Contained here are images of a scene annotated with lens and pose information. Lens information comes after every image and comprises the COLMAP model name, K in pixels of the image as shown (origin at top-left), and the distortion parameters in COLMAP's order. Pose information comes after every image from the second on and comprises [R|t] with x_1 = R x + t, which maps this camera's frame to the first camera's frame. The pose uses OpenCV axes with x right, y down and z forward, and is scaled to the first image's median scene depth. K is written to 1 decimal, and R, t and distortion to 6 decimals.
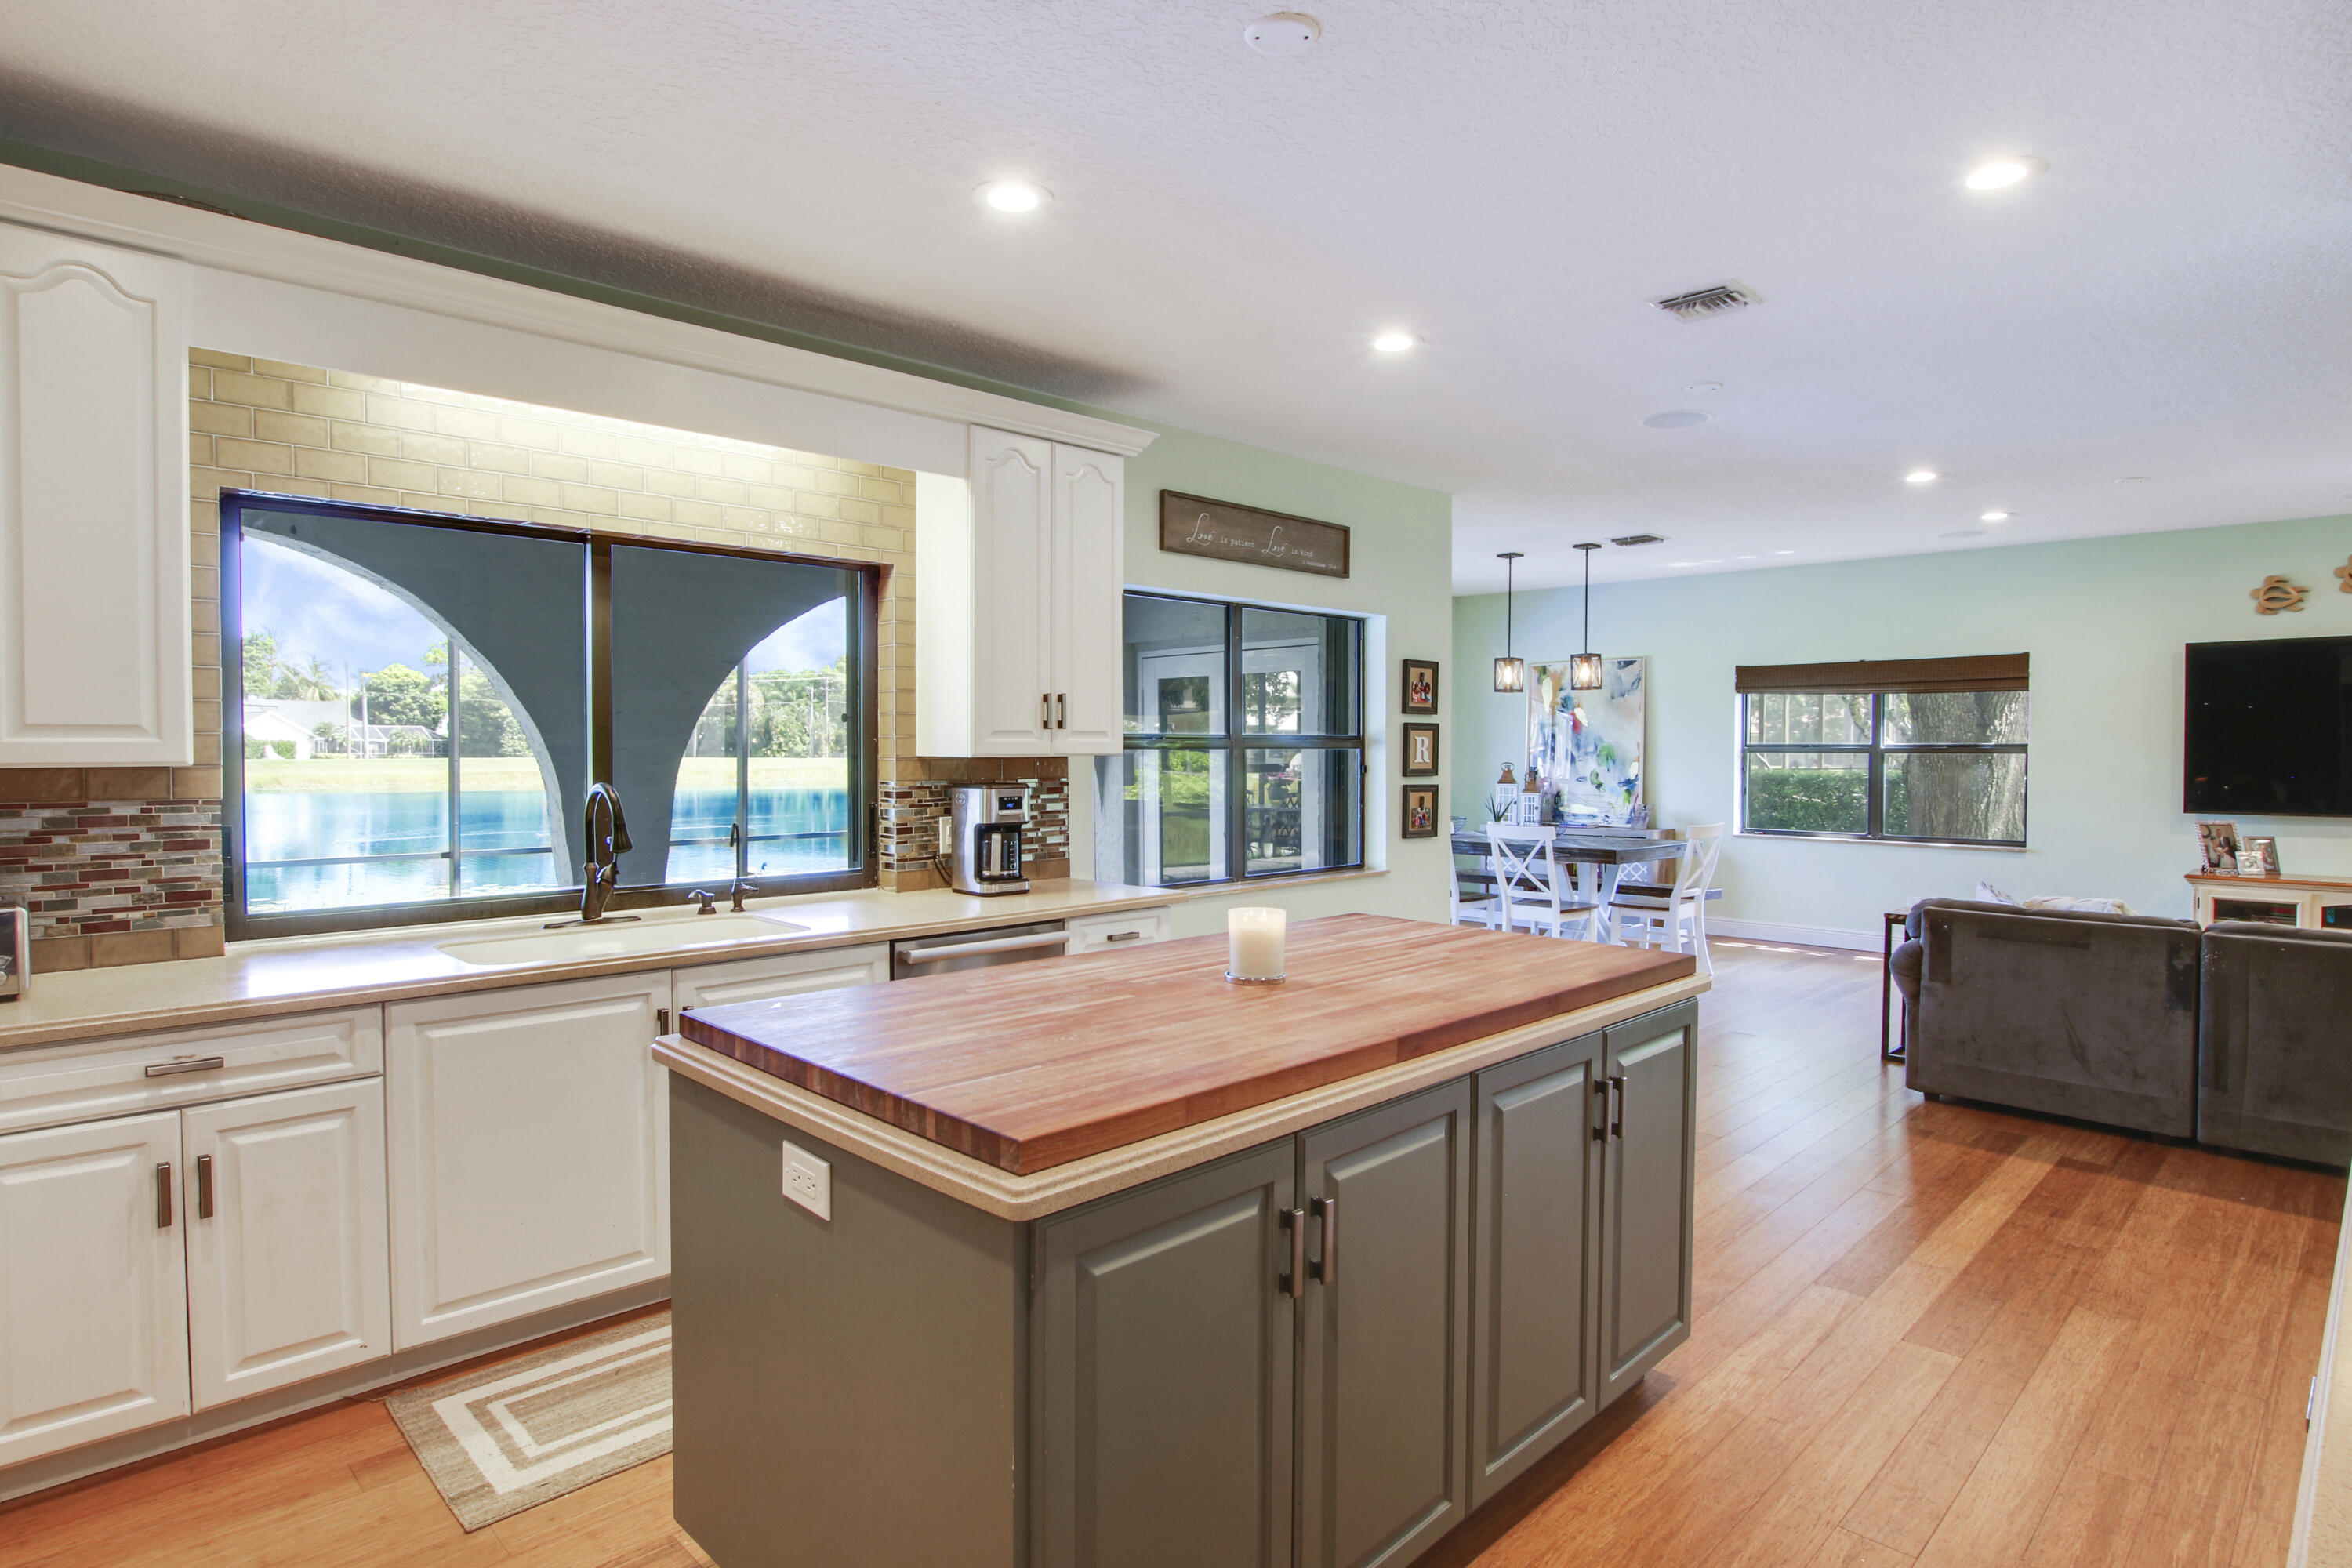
lens RADIAL K [[1239.3, 0, 1178.0], [0, 1239.3, 760.7], [0, 0, 1]] dist [-0.014360, -0.000734]
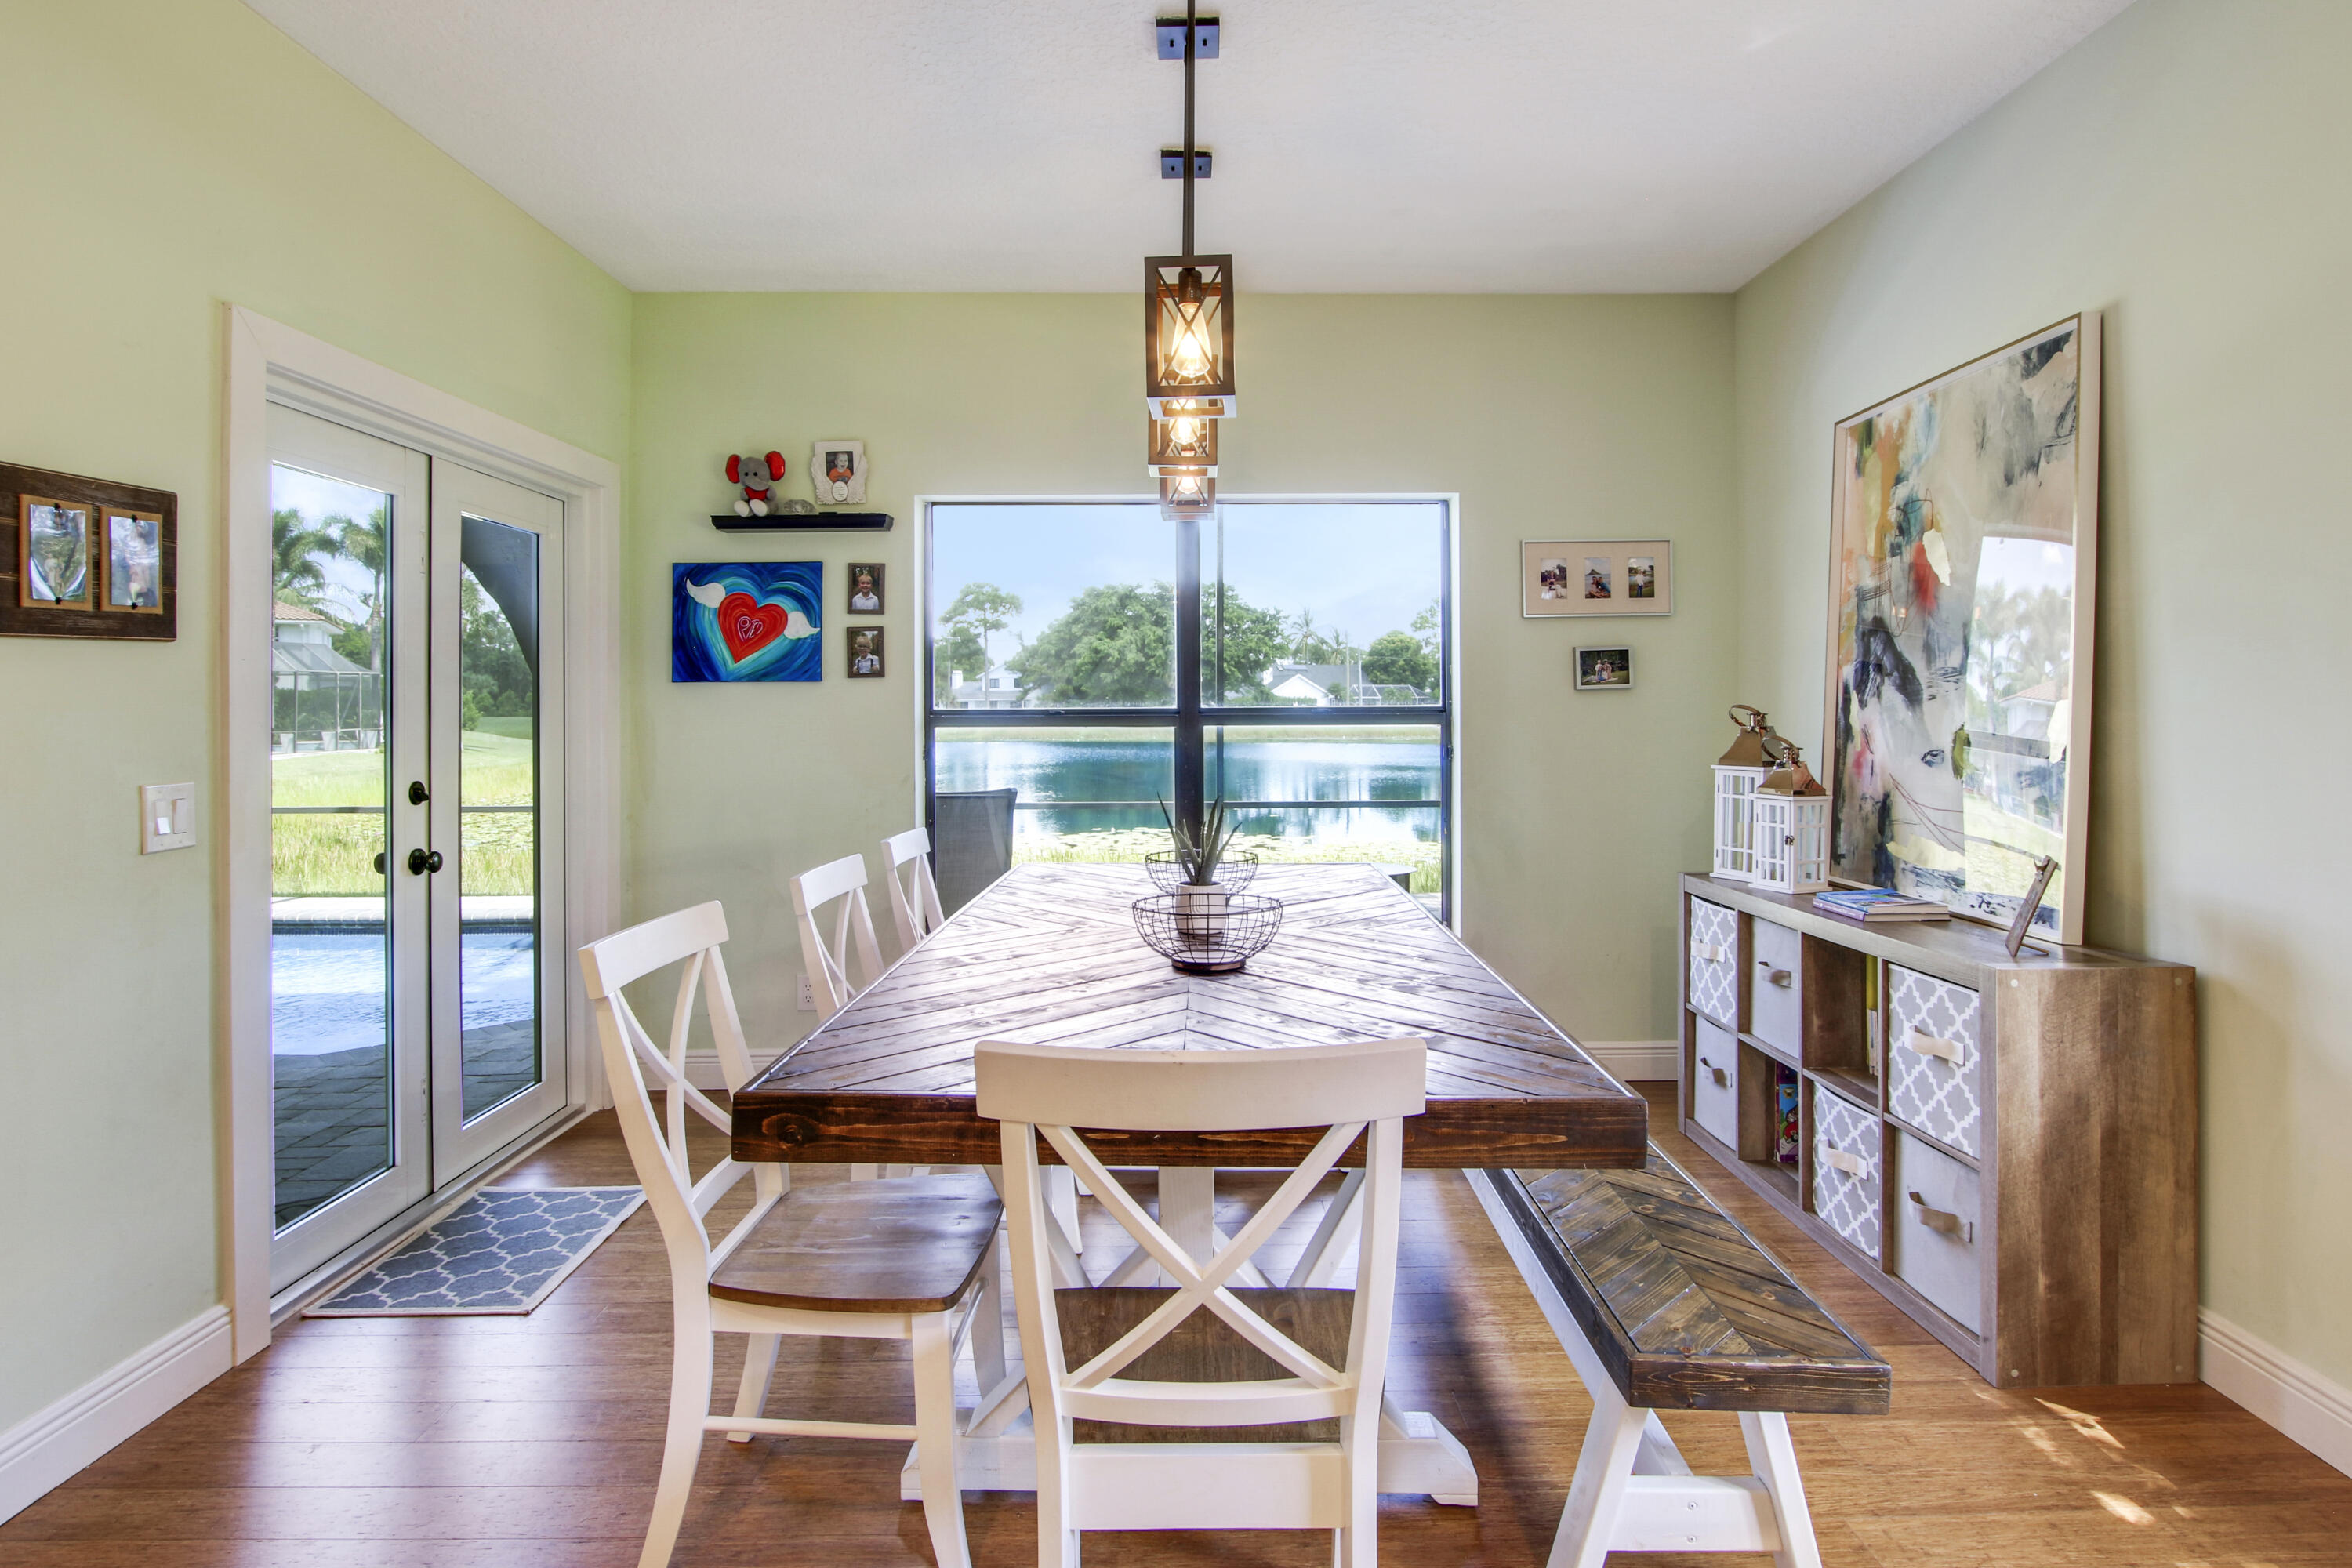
lens RADIAL K [[1239.3, 0, 1181.1], [0, 1239.3, 699.9], [0, 0, 1]] dist [-0.014360, -0.000734]
pose [[0.707197, -0.008309, -0.706967, 0.696109], [-0.001135, 0.999916, -0.012887, 0.008386], [0.707015, 0.009916, 0.707129, 1.125198]]
